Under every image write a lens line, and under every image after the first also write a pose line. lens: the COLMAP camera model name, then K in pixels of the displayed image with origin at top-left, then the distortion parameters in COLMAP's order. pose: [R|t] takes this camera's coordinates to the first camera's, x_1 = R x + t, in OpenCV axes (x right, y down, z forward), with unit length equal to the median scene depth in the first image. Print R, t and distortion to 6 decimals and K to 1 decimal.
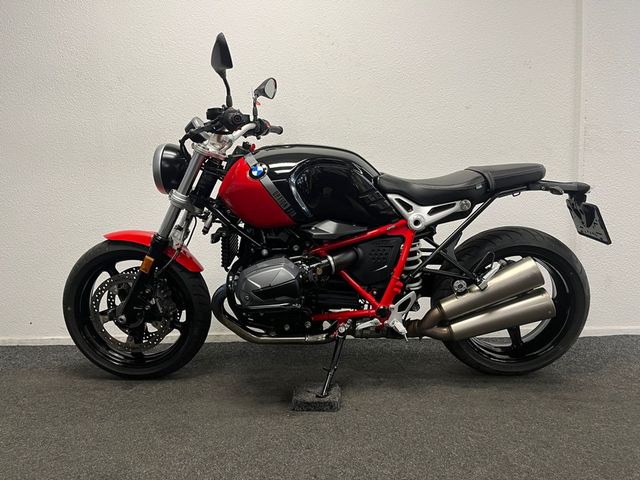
lens RADIAL K [[489.4, 0, 318.8], [0, 489.4, 242.1], [0, 0, 1]] dist [0.055884, -0.058861]
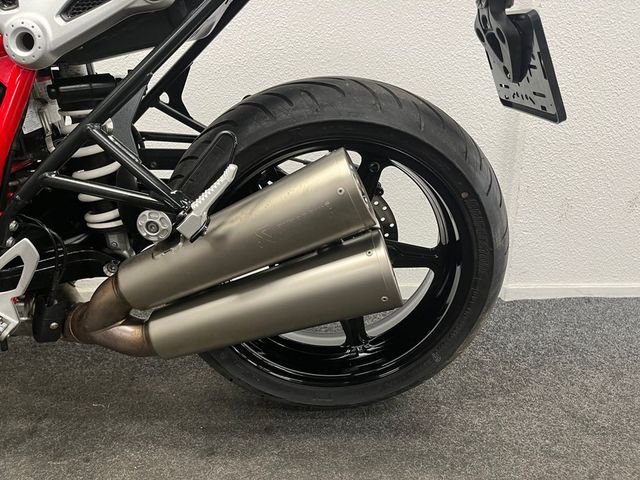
lens RADIAL K [[489.4, 0, 324.2], [0, 489.4, 235.9], [0, 0, 1]] dist [0.055884, -0.058861]
pose [[0.998982, 0.011614, 0.043601, 0.392872], [-0.018722, 0.985892, 0.166331, 0.032624], [-0.041054, -0.166978, 0.985105, 0.621846]]
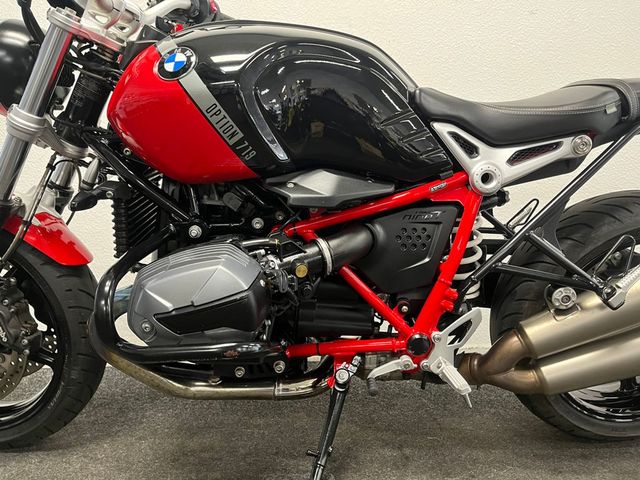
lens RADIAL K [[489.4, 0, 319.9], [0, 489.4, 237.8], [0, 0, 1]] dist [0.055884, -0.058861]
pose [[0.999445, 0.011861, 0.031119, 0.003552], [-0.013059, 0.999170, 0.038597, 0.006199], [-0.030635, -0.038982, 0.998770, 0.466253]]
